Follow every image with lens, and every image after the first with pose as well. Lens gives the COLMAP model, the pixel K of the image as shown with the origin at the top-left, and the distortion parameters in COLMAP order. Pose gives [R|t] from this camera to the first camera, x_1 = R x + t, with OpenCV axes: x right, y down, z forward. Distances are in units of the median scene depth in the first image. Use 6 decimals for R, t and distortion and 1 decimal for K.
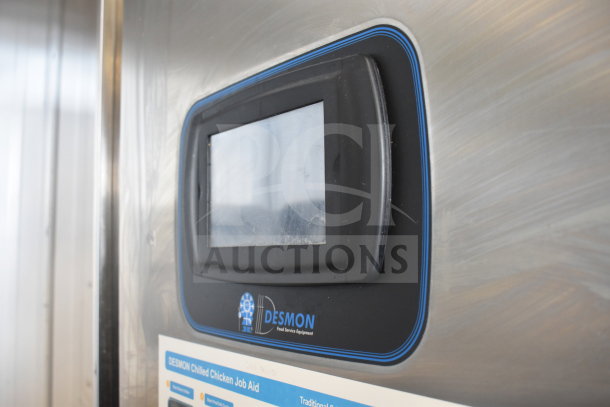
lens RADIAL K [[652.2, 0, 306.5], [0, 652.2, 203.1], [0, 0, 1]] dist [-0.023233, 0.000000]
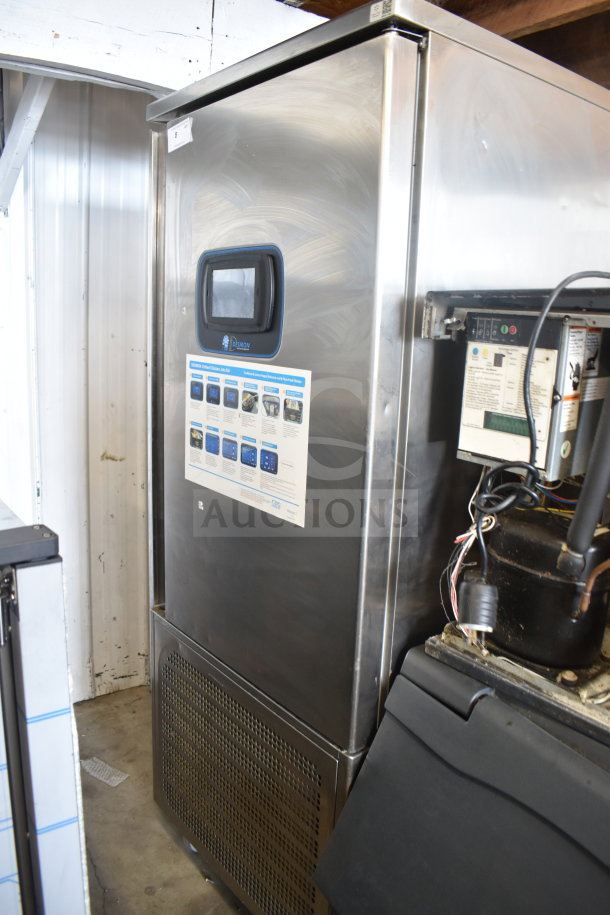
lens RADIAL K [[713.4, 0, 303.5], [0, 713.4, 459.1], [0, 0, 1]] dist [-0.077814, -0.004835]
pose [[0.998461, 0.047258, 0.029028, 0.154716], [-0.053242, 0.963311, 0.263054, -0.144587], [-0.015532, -0.264195, 0.964344, -1.834617]]
